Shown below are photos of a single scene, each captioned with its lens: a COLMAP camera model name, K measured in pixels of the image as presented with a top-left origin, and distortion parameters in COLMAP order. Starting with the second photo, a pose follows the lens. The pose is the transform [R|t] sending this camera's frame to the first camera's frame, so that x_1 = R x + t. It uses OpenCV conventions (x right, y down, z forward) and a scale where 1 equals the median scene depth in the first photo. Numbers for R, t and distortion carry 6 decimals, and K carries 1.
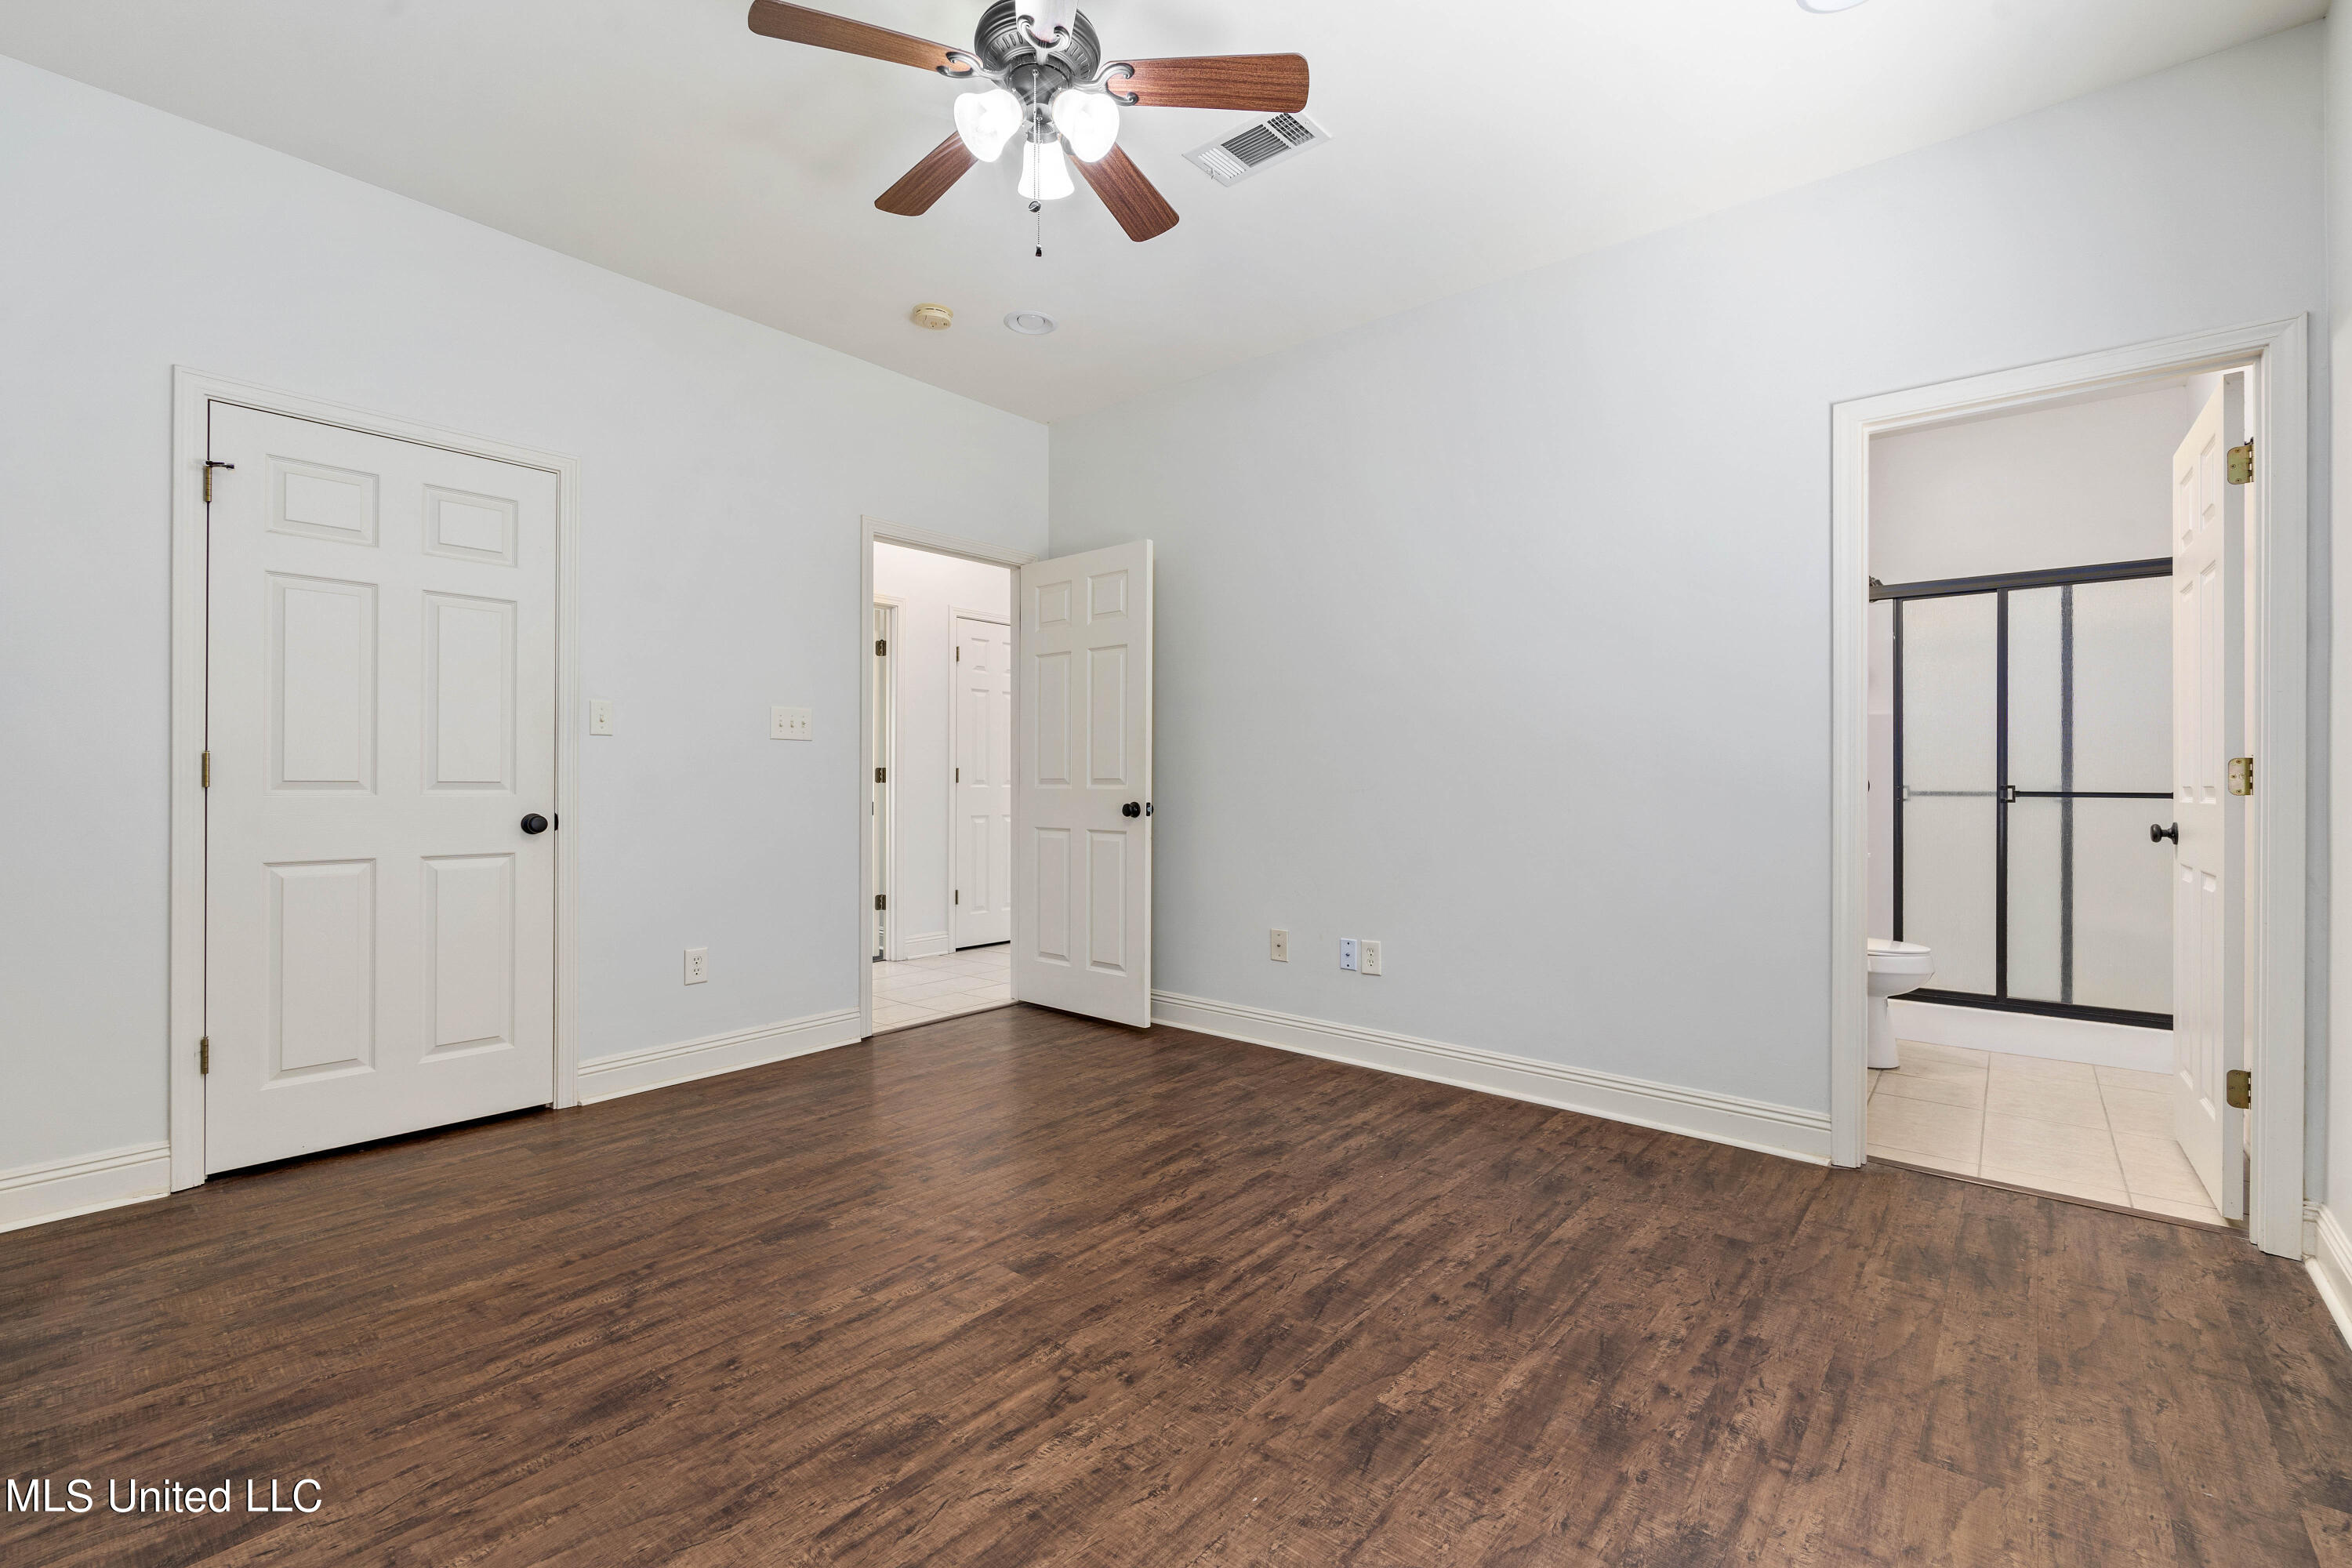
lens RADIAL K [[1028.6, 0, 1170.3], [0, 1028.6, 777.1], [0, 0, 1]] dist [-0.001003, 0.000289]
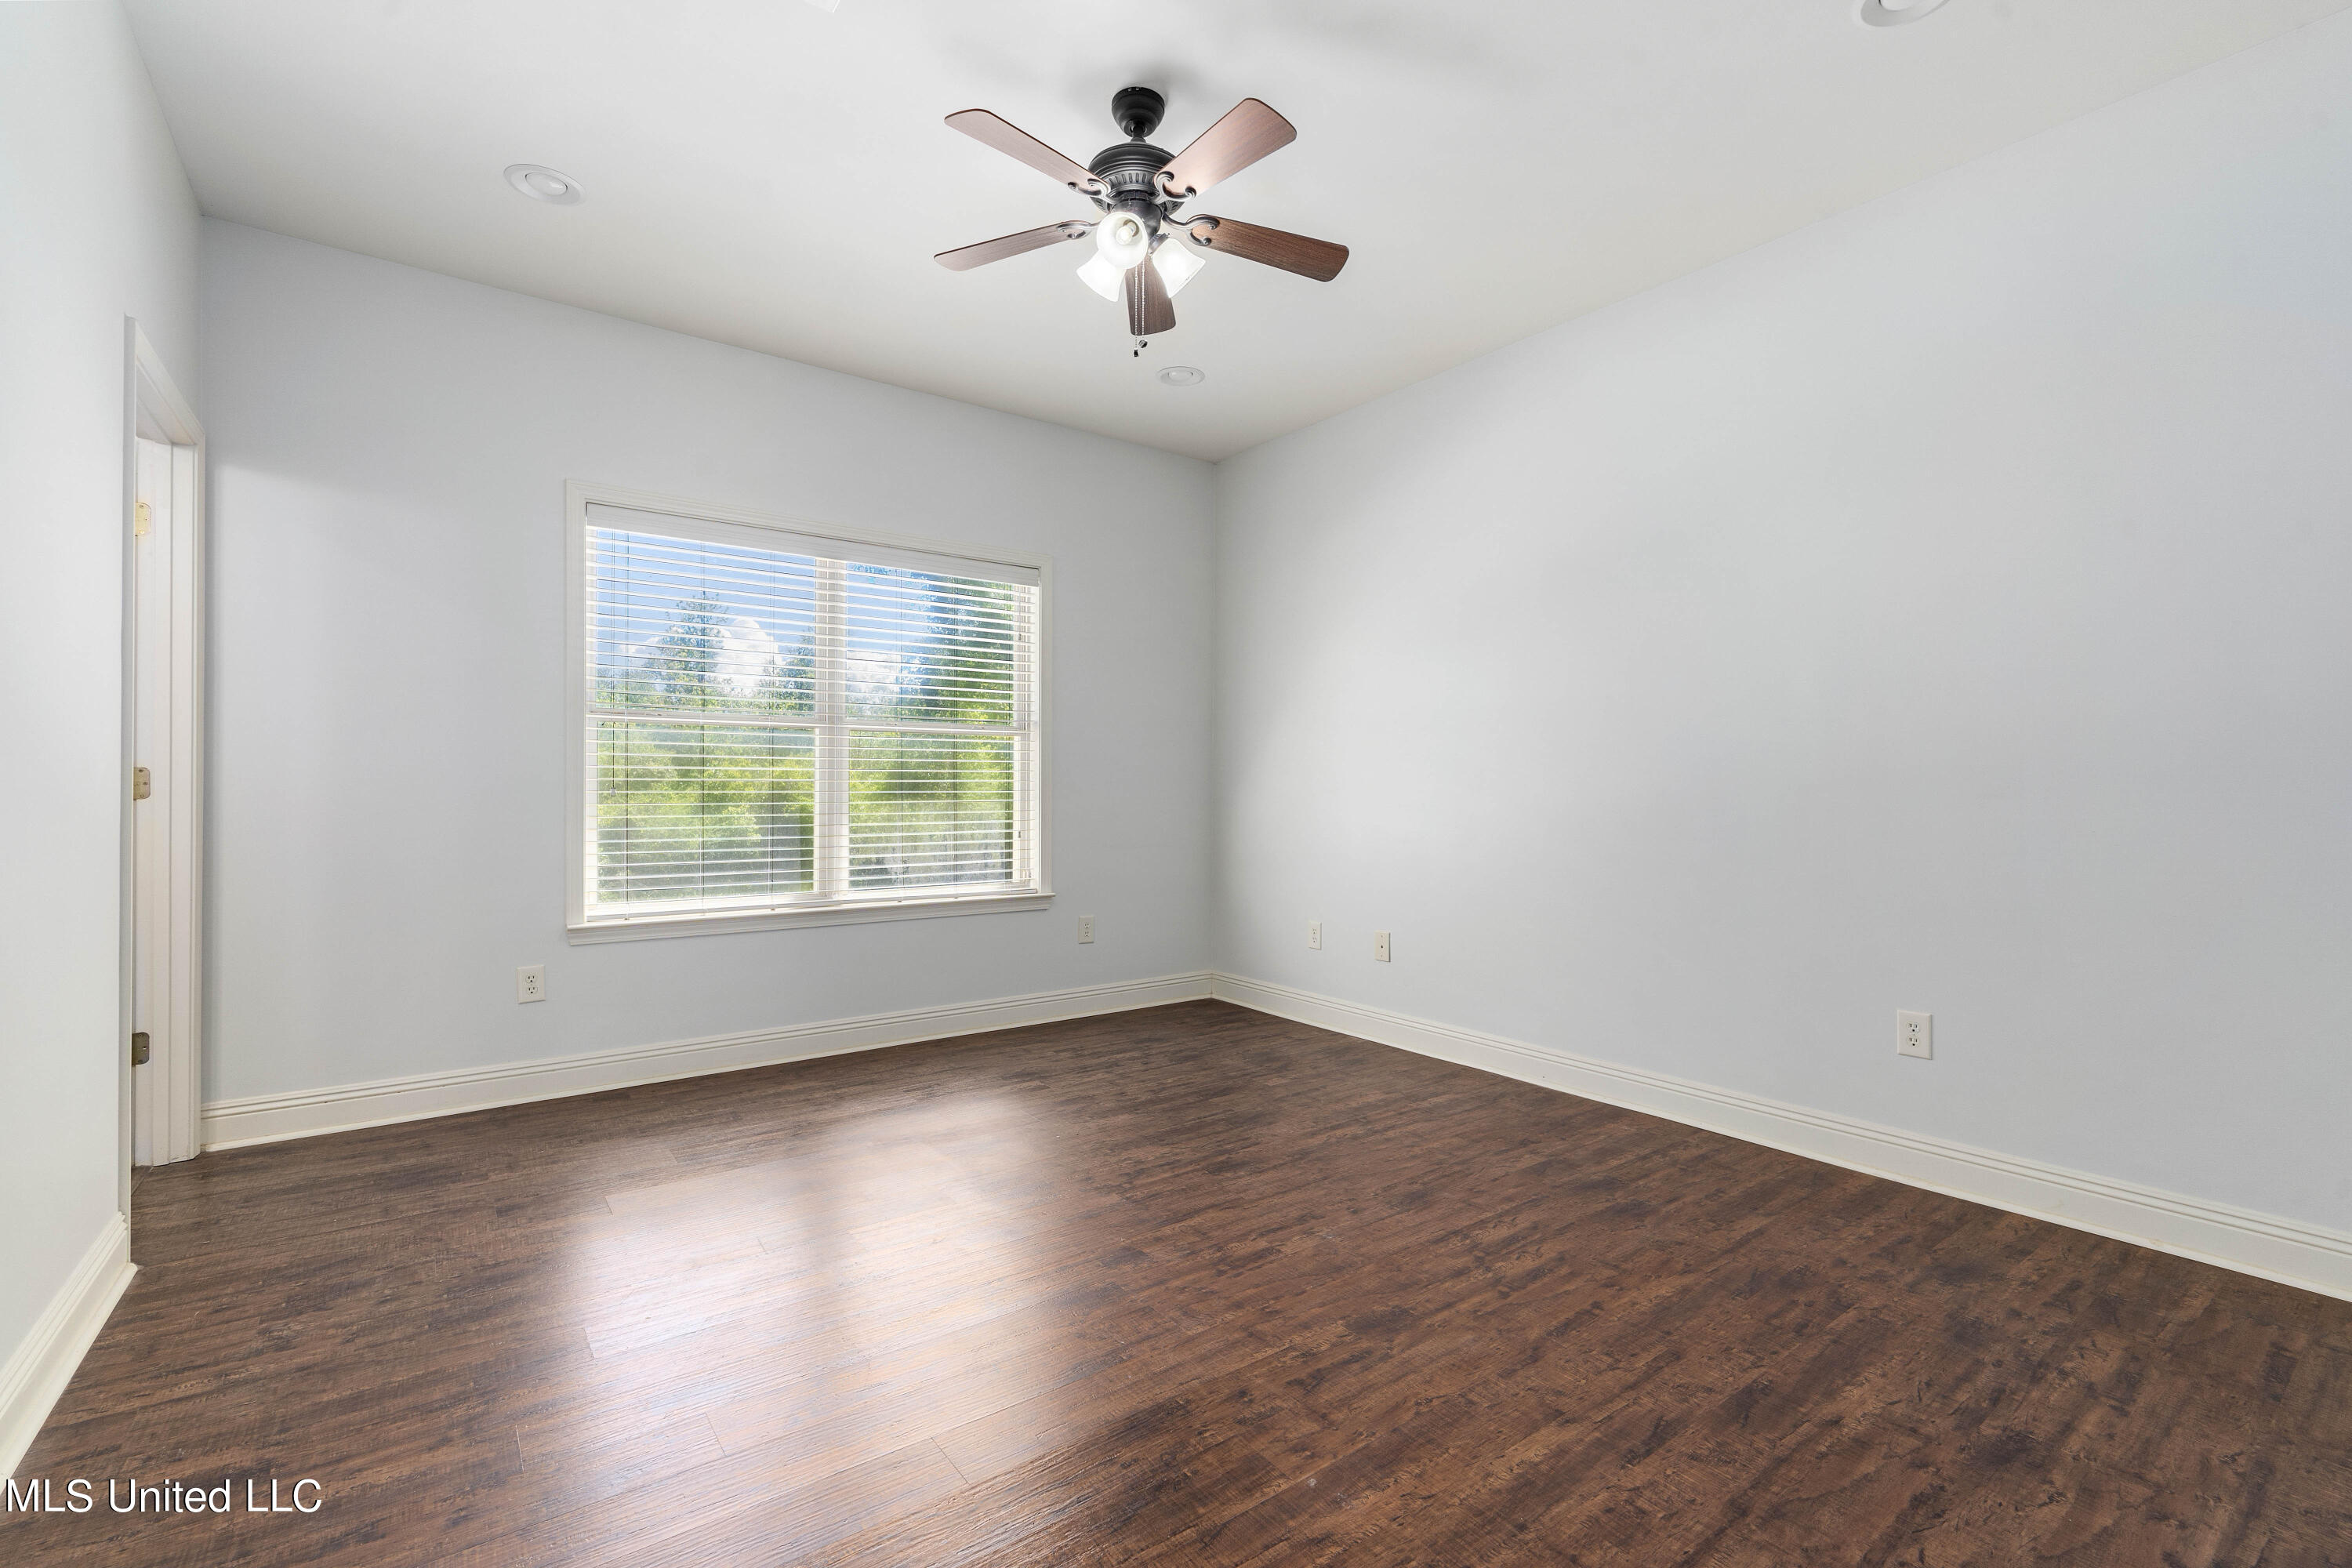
lens RADIAL K [[1028.6, 0, 1171.9], [0, 1028.6, 783.3], [0, 0, 1]] dist [-0.001003, 0.000289]
pose [[-0.974023, -0.004729, 0.226399, -0.449138], [-0.006802, 0.999942, -0.008376, -0.001396], [-0.226347, -0.009698, -0.973999, 2.186500]]
